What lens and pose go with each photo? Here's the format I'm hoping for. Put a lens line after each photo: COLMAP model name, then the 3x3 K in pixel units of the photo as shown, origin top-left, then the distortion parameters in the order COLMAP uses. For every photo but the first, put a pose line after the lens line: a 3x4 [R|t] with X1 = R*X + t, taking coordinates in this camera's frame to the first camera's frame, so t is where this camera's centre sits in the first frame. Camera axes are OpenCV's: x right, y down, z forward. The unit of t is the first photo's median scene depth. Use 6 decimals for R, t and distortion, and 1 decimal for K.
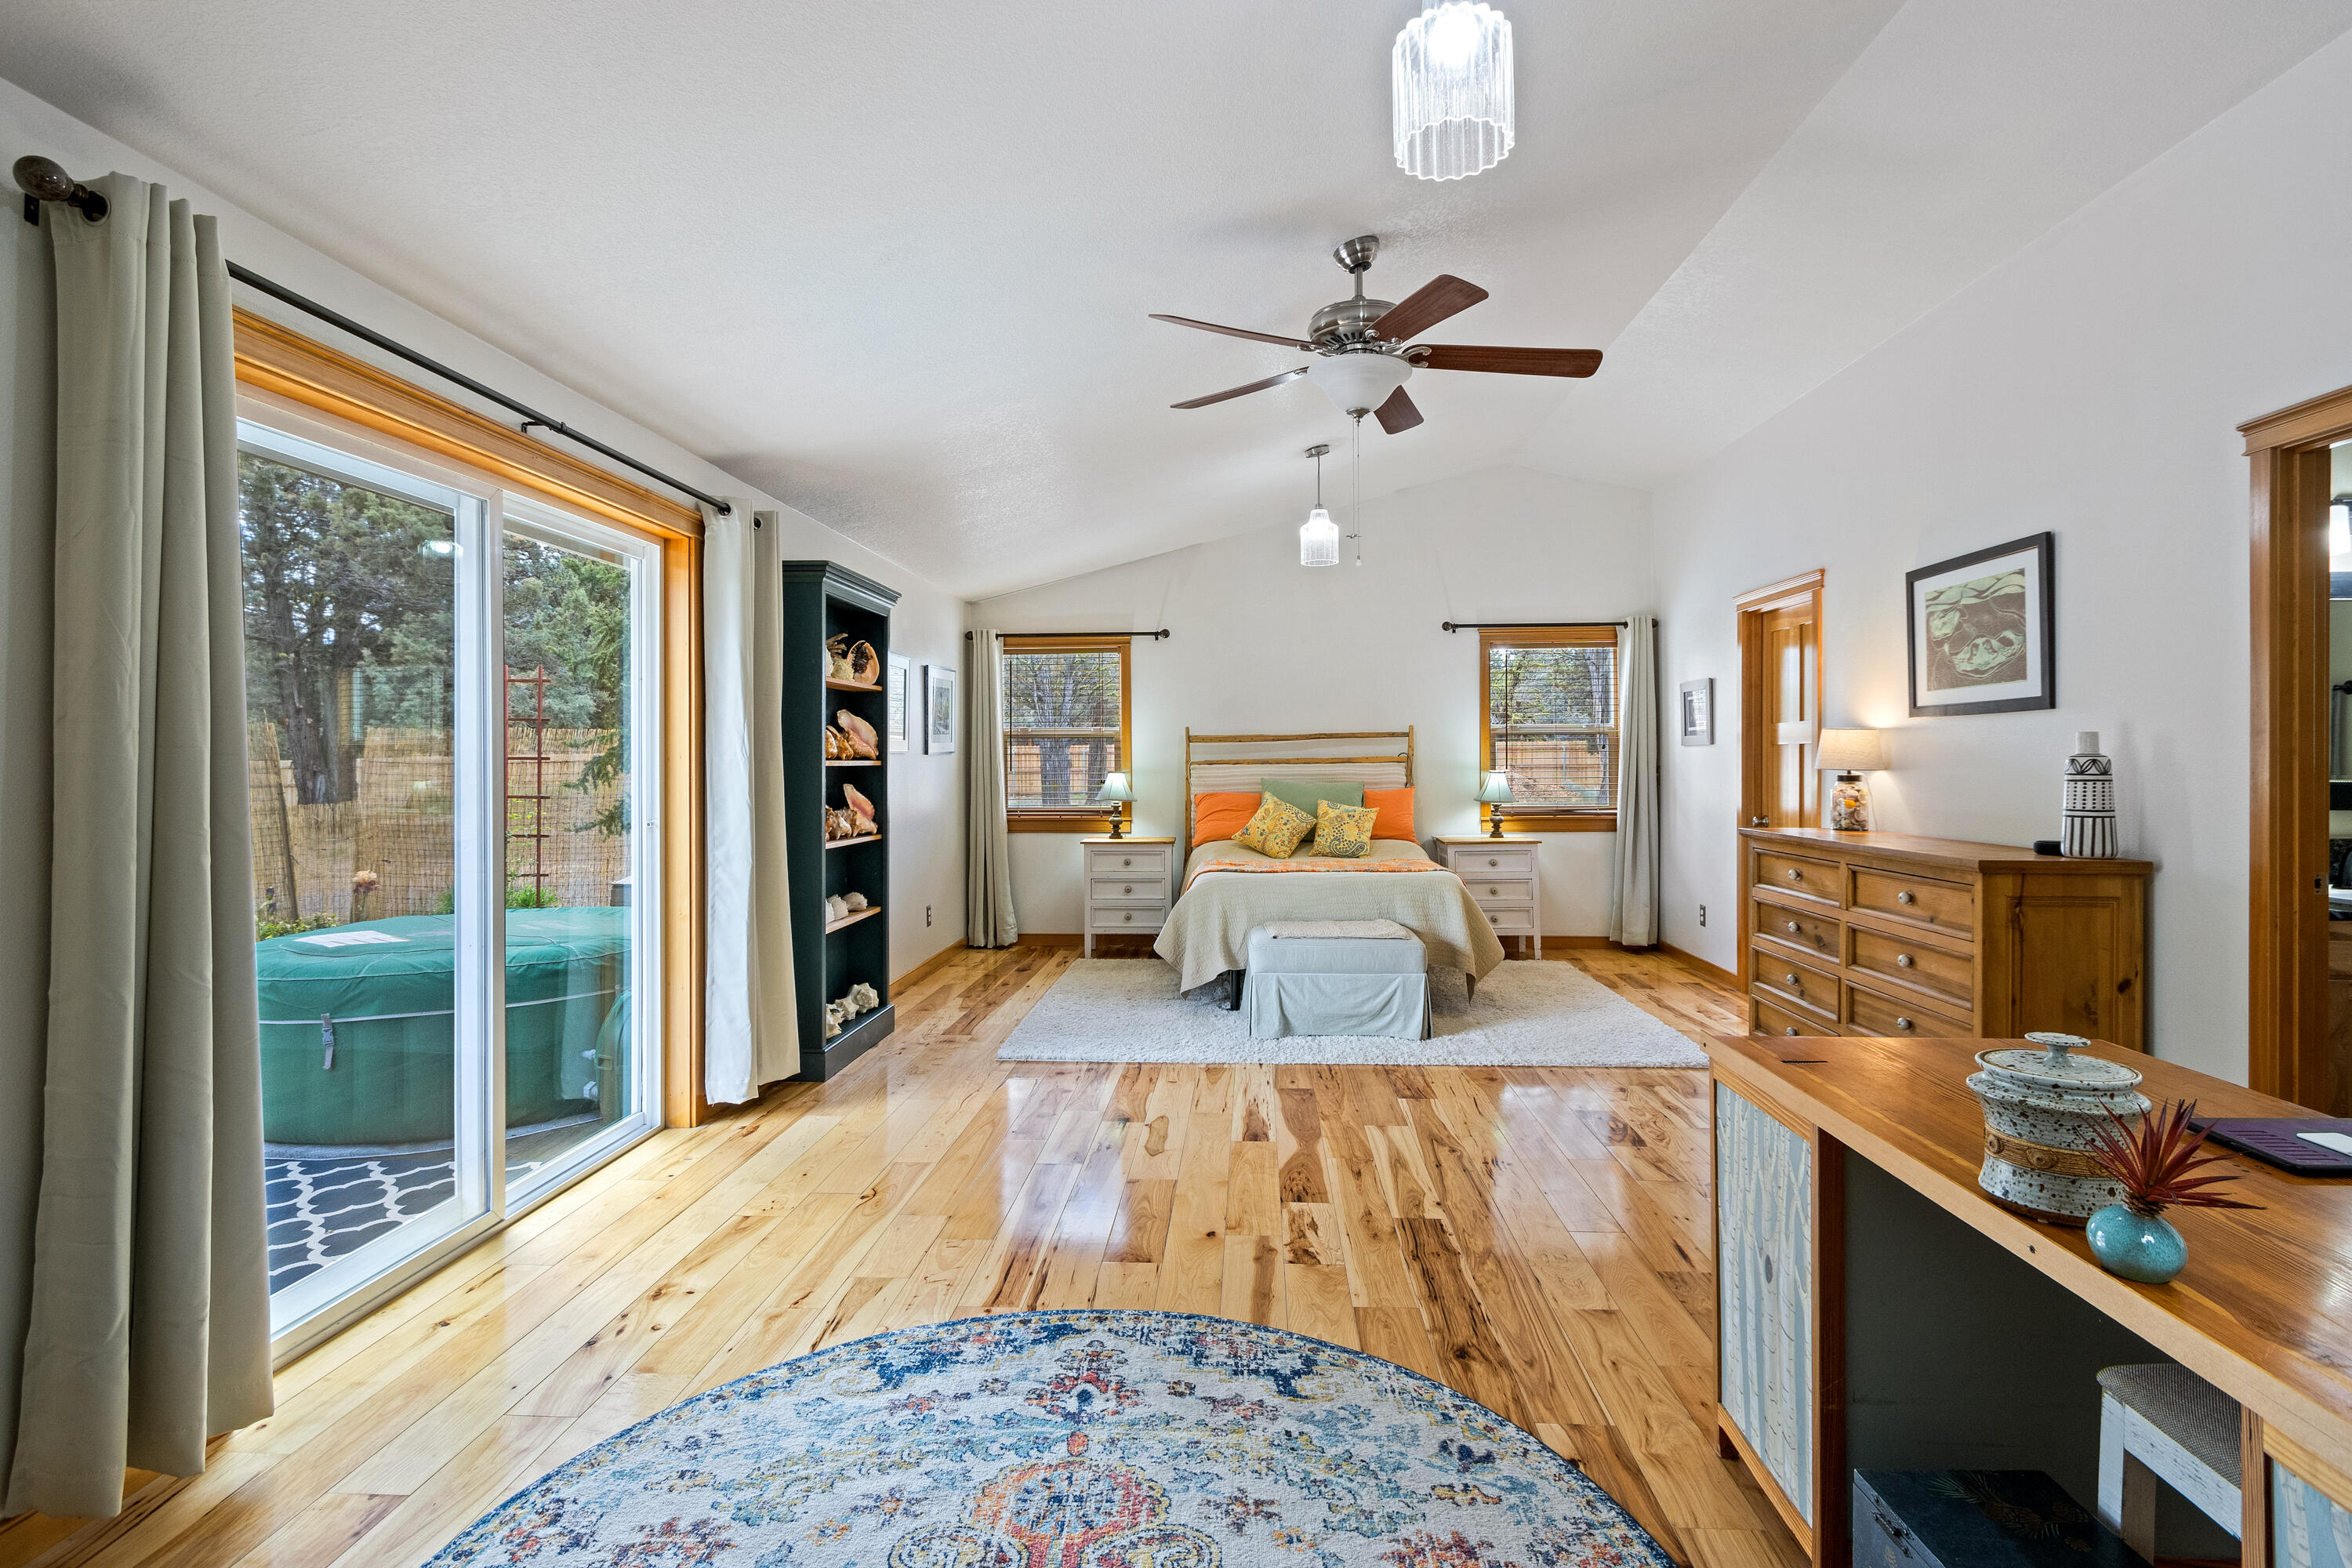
lens RADIAL K [[1217.8, 0, 1173.4], [0, 1217.8, 787.1], [0, 0, 1]] dist [-0.001519, -0.000425]
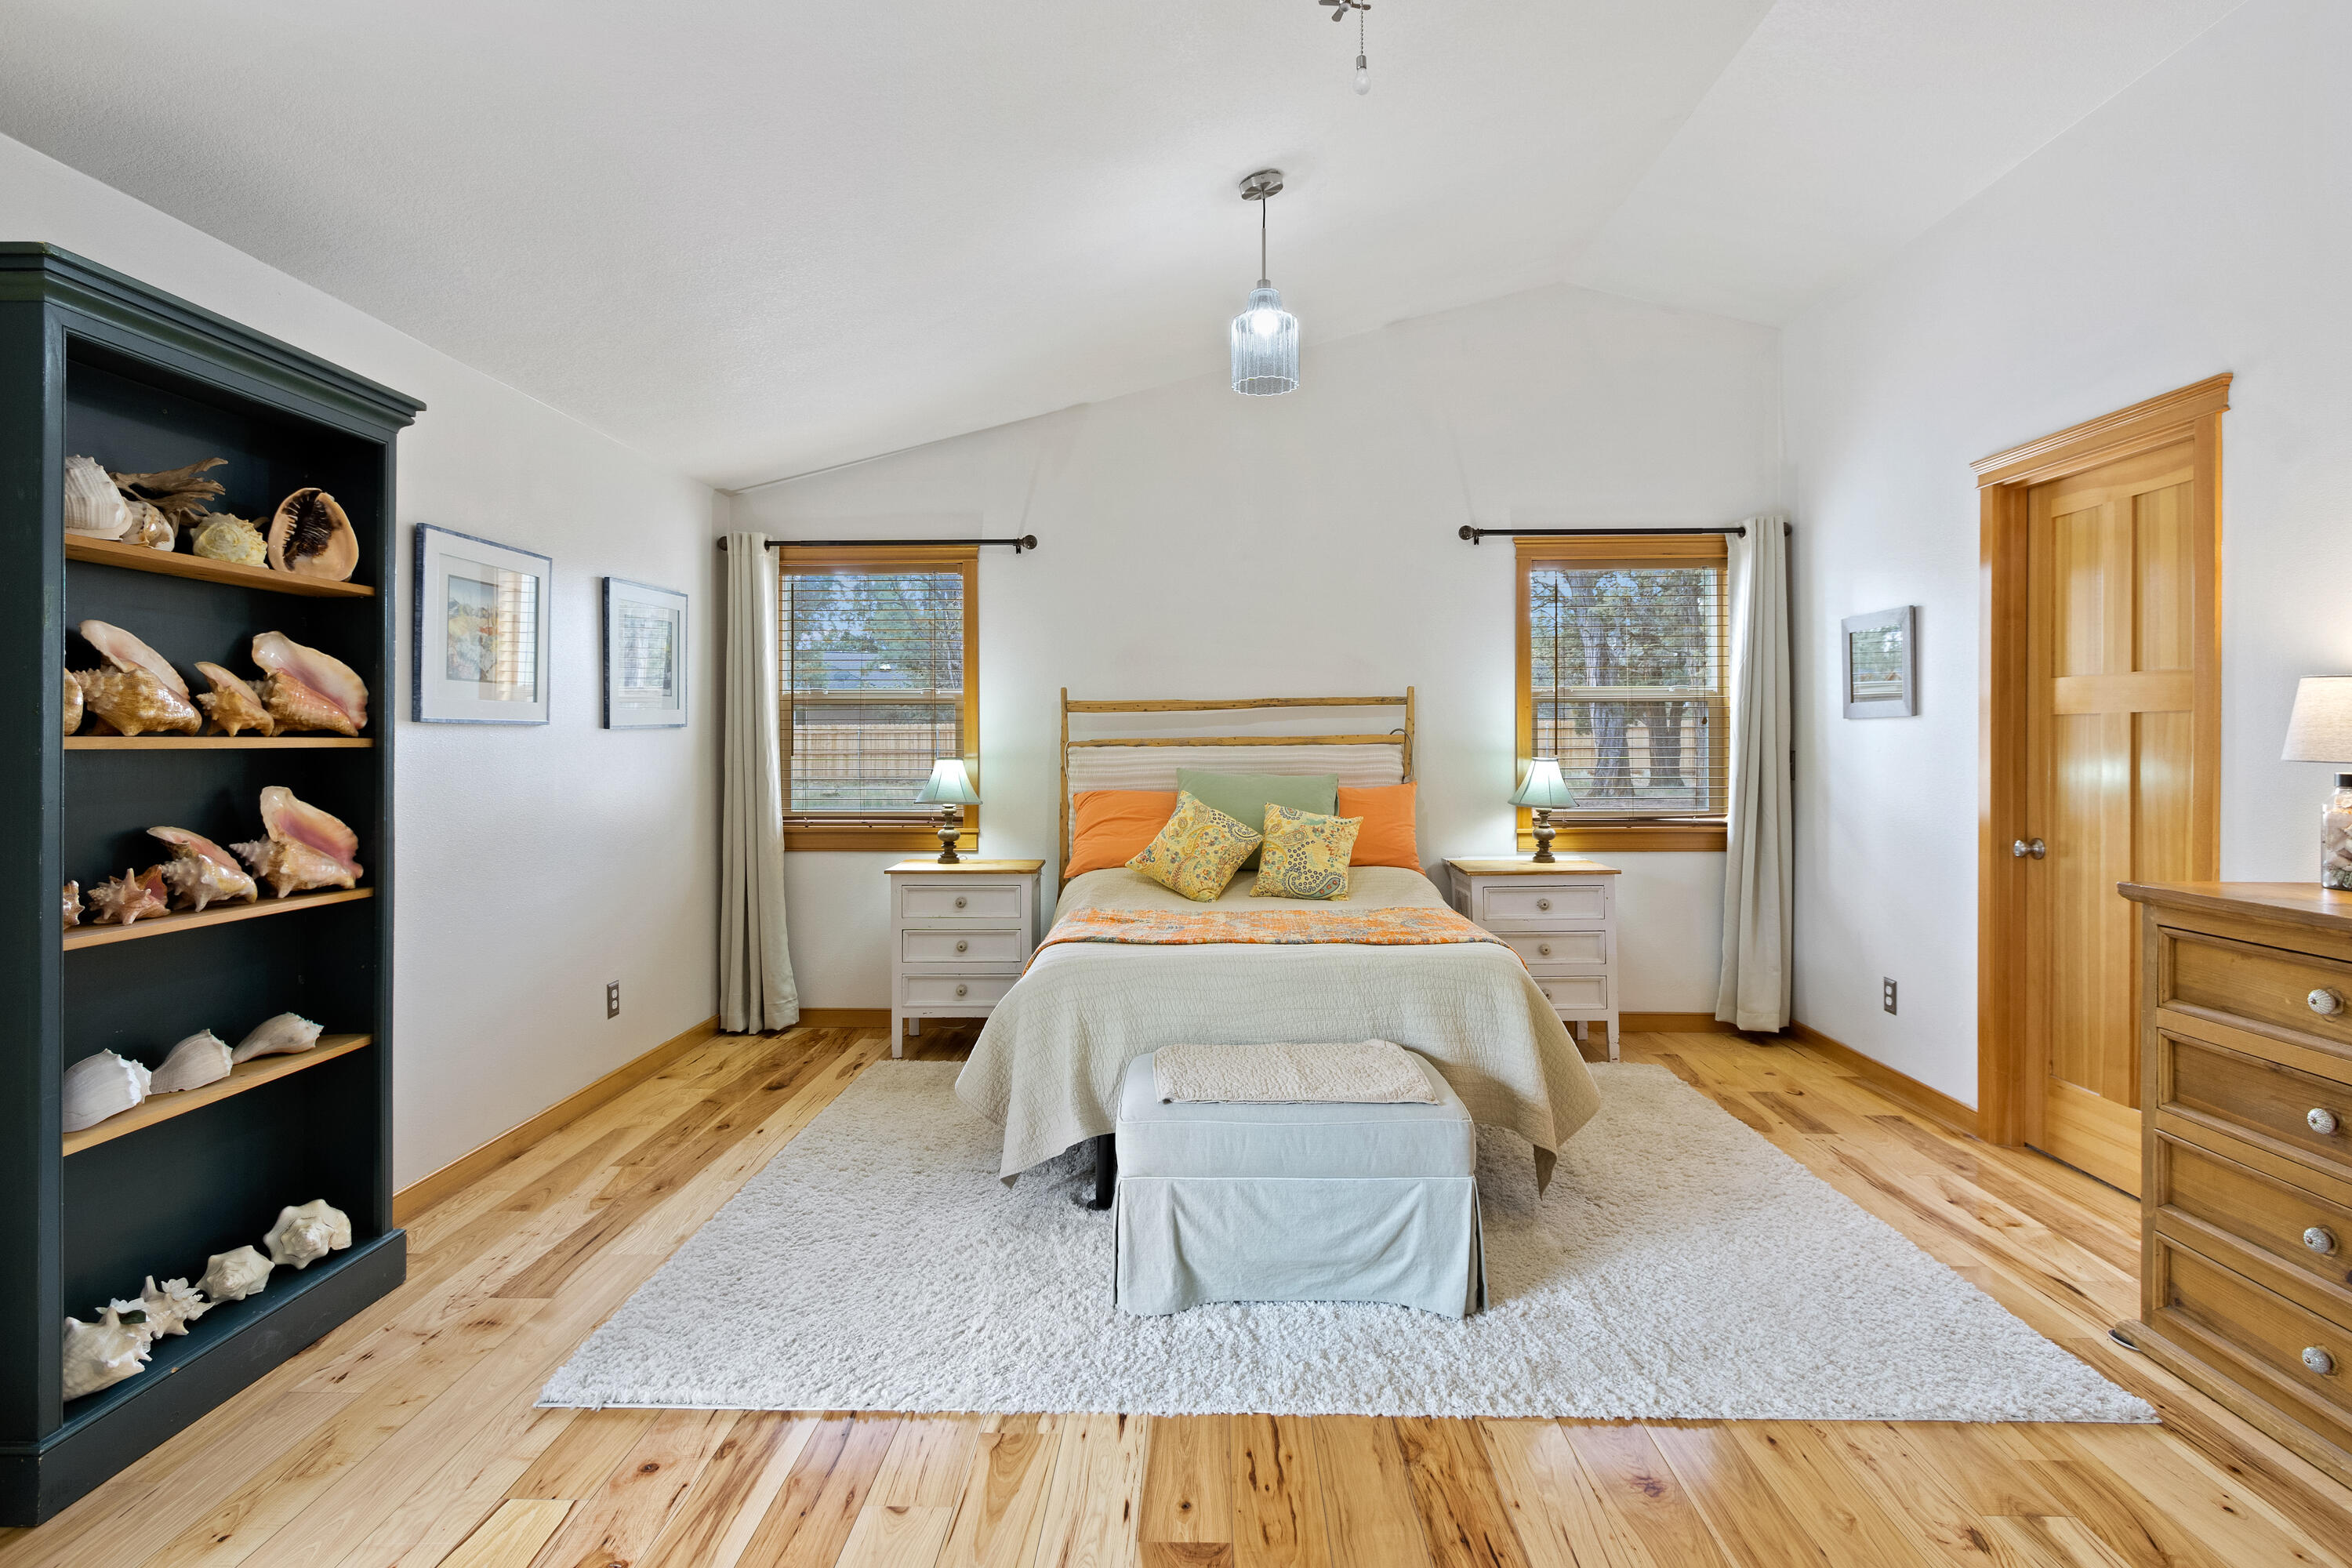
lens RADIAL K [[1217.8, 0, 1179.9], [0, 1217.8, 765.1], [0, 0, 1]] dist [-0.001519, -0.000425]
pose [[0.999344, 0.002627, 0.036120, 0.052529], [-0.002574, 0.999996, -0.001514, -0.008372], [-0.036124, 0.001420, 0.999346, 0.379160]]
